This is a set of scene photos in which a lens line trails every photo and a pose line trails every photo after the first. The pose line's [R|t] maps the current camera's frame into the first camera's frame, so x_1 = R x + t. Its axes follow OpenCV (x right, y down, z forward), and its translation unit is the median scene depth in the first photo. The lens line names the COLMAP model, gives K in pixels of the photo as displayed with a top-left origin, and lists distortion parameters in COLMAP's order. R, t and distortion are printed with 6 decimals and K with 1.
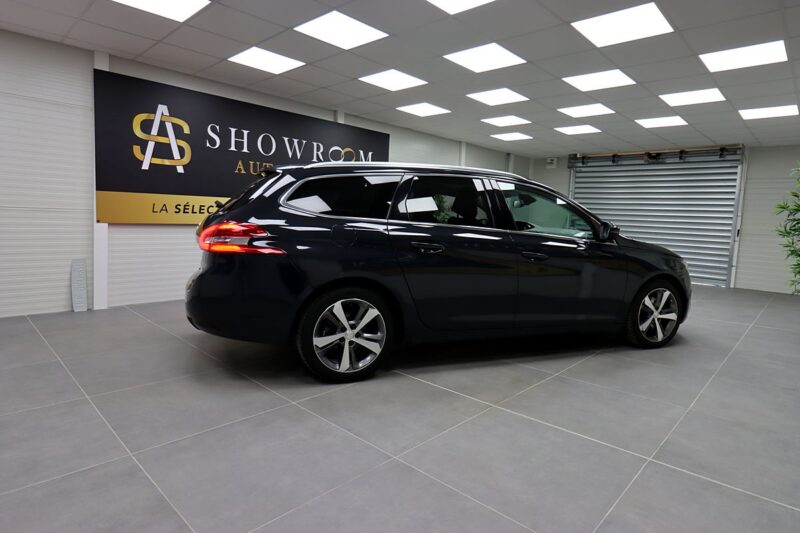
lens RADIAL K [[445.7, 0, 391.6], [0, 445.7, 253.2], [0, 0, 1]] dist [-0.013506, -0.004016]
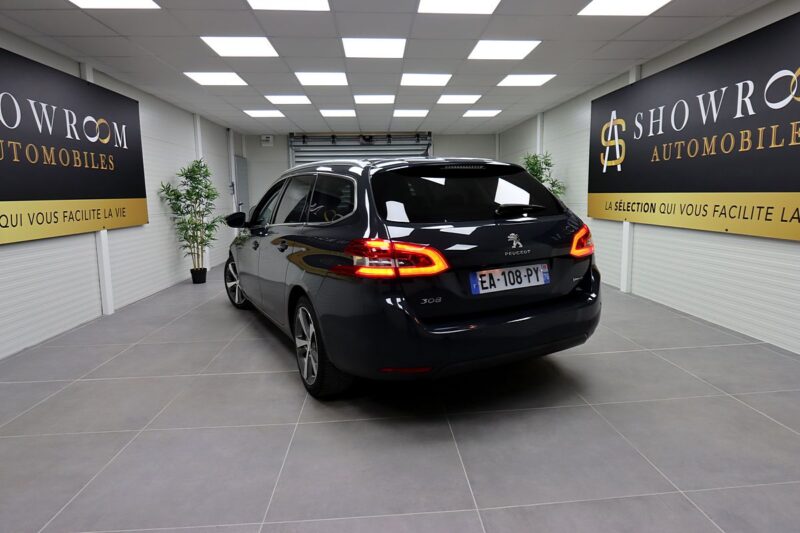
lens RADIAL K [[500.7, 0, 405.0], [0, 500.7, 269.7], [0, 0, 1]] dist [-0.031257, 0.000263]
pose [[0.664571, -0.158001, 0.730329, -0.483012], [0.104646, 0.987436, 0.118400, -0.056112], [-0.739861, -0.002259, 0.672756, 0.161285]]
